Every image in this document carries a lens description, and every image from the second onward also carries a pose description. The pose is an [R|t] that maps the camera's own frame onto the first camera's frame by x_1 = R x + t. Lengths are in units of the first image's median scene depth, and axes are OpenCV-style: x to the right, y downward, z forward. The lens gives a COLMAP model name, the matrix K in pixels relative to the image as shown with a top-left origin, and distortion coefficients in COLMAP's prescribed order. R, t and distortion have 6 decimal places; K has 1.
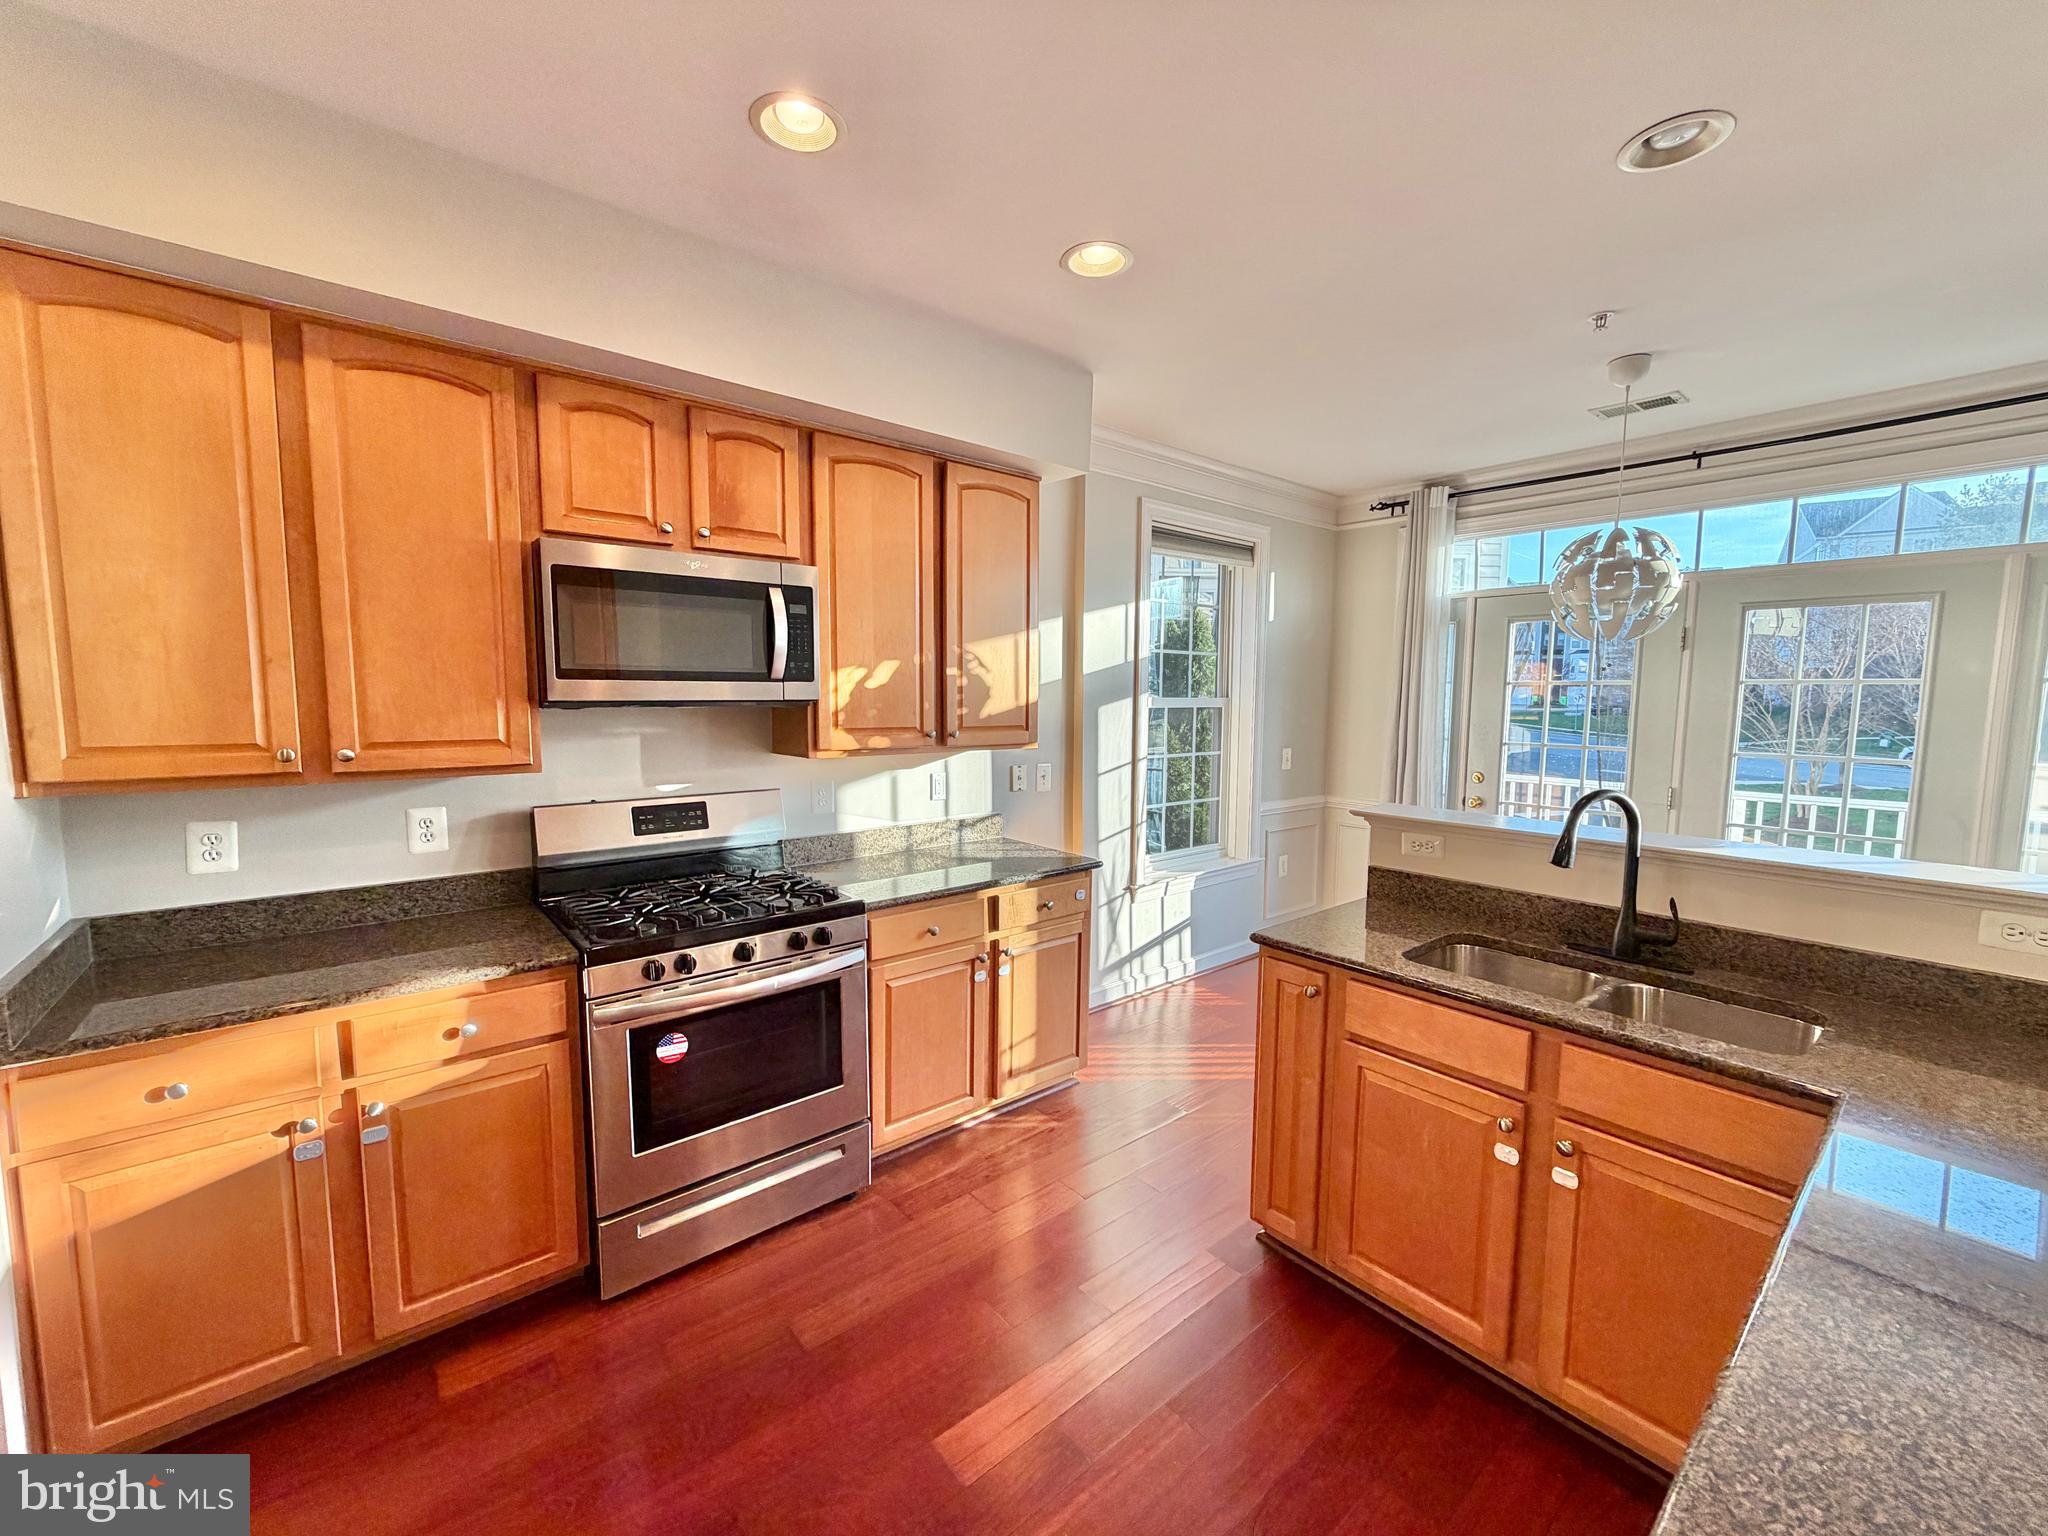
lens RADIAL K [[816.4, 0, 1019.7], [0, 816.4, 767.6], [0, 0, 1]] dist [-0.001311, 0.000071]
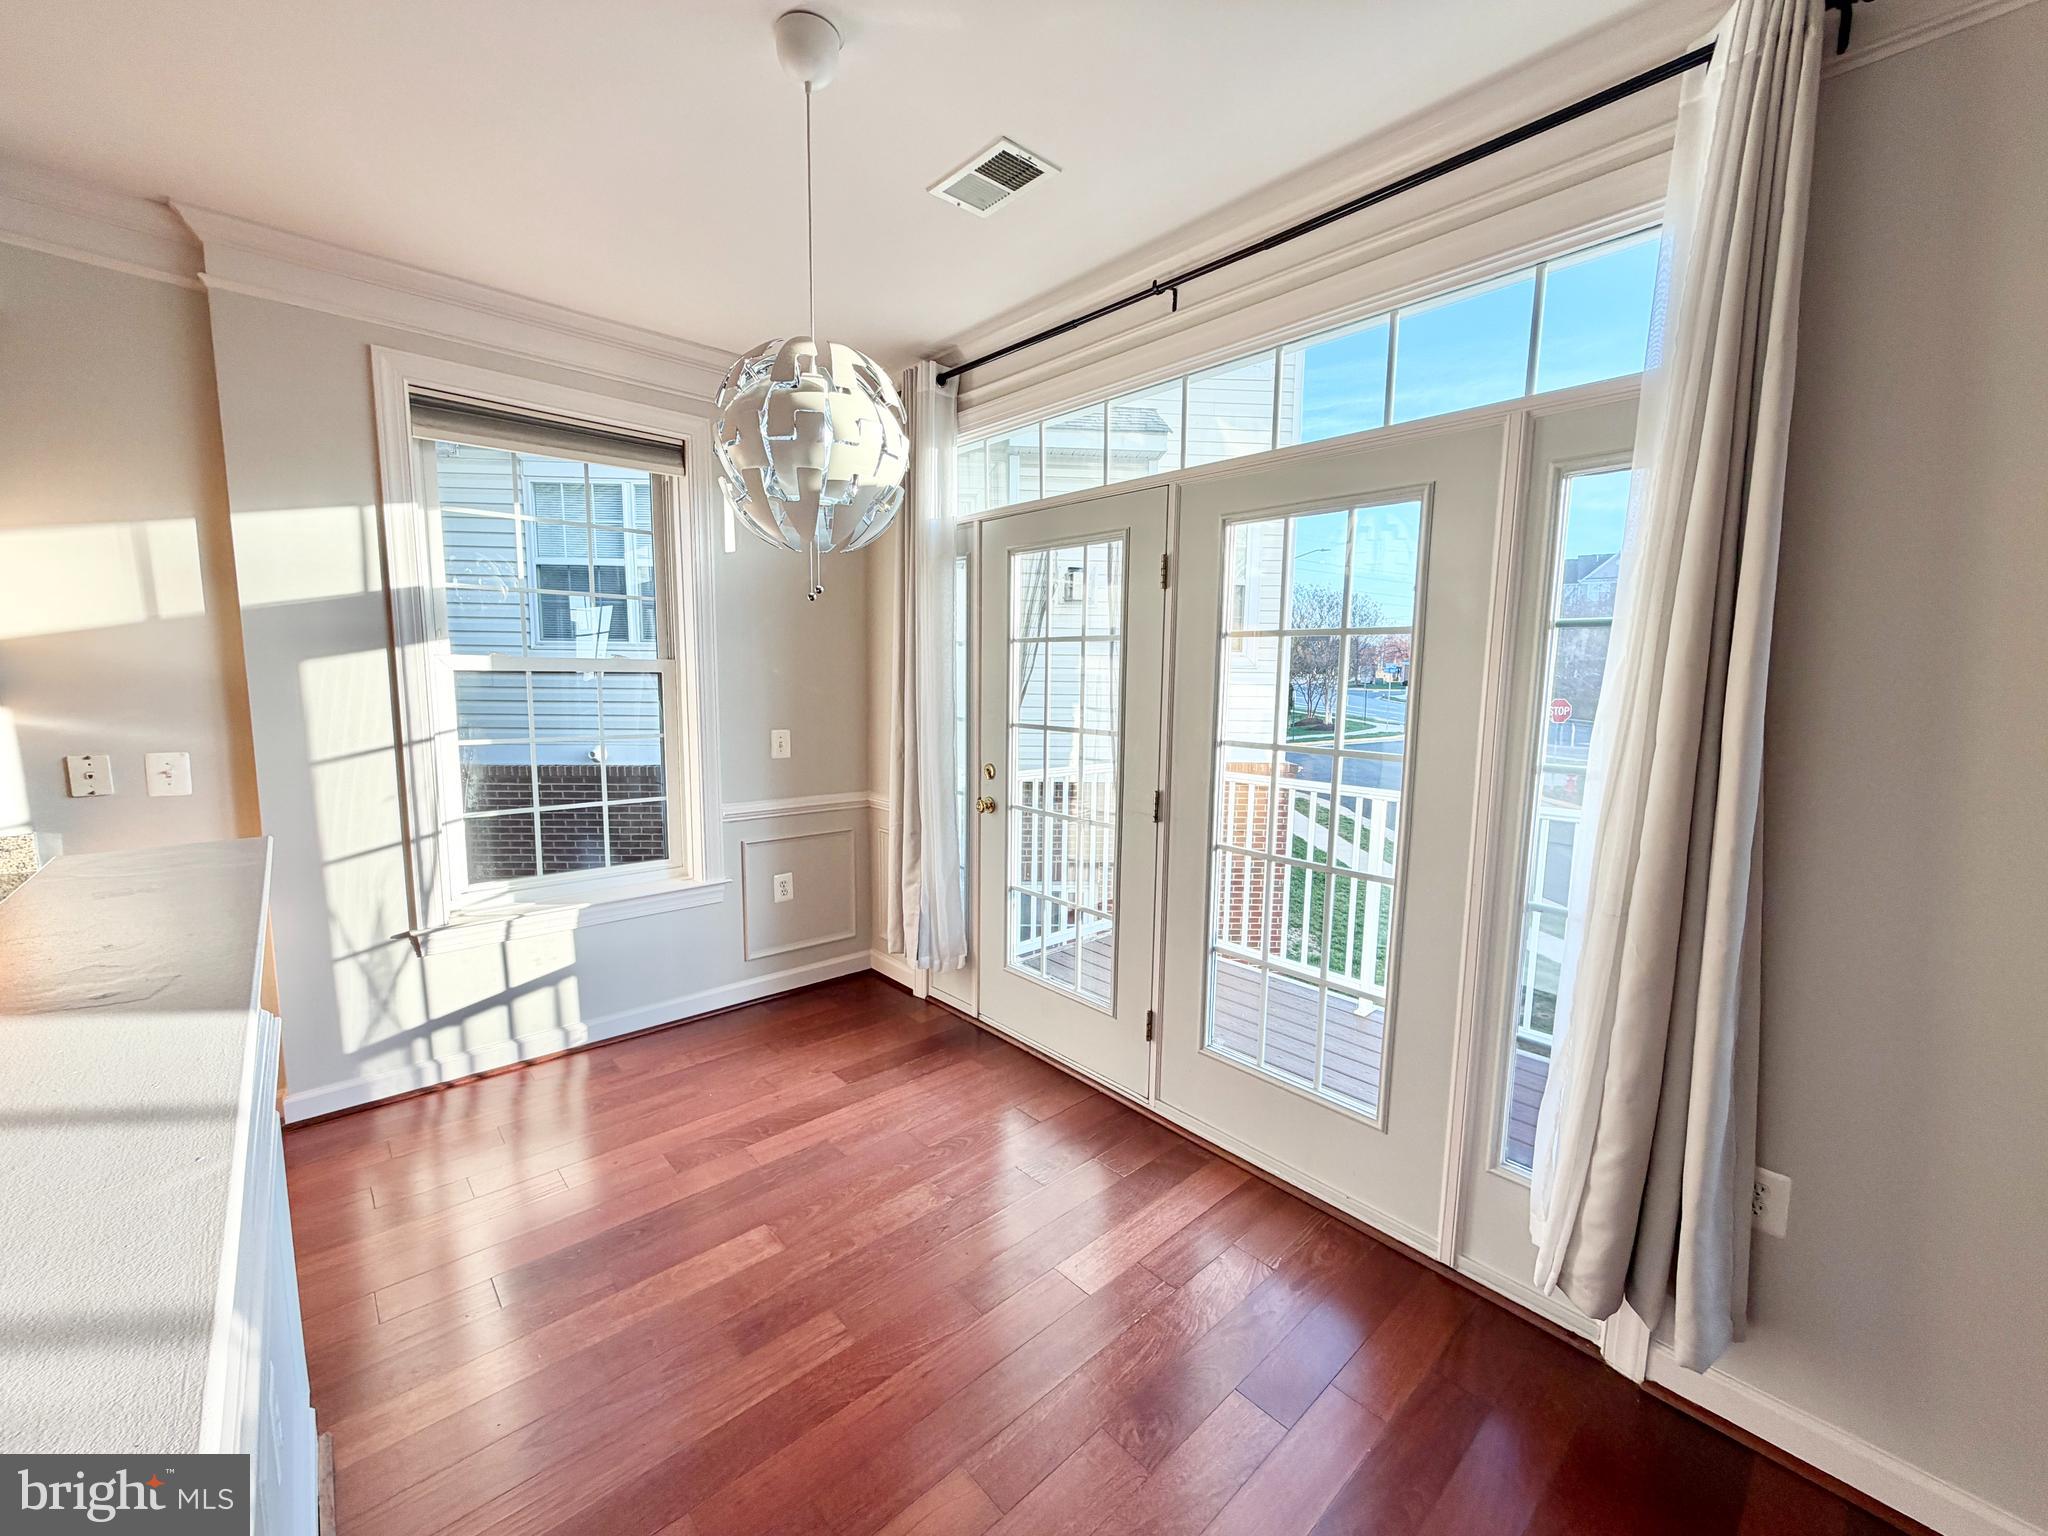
lens RADIAL K [[816.4, 0, 1019.7], [0, 816.4, 767.6], [0, 0, 1]] dist [-0.001311, 0.000071]
pose [[0.999427, 0.007265, 0.033072, 0.593087], [-0.007998, 0.999724, 0.022088, -0.008267], [-0.032902, -0.022340, 0.999209, 0.287443]]
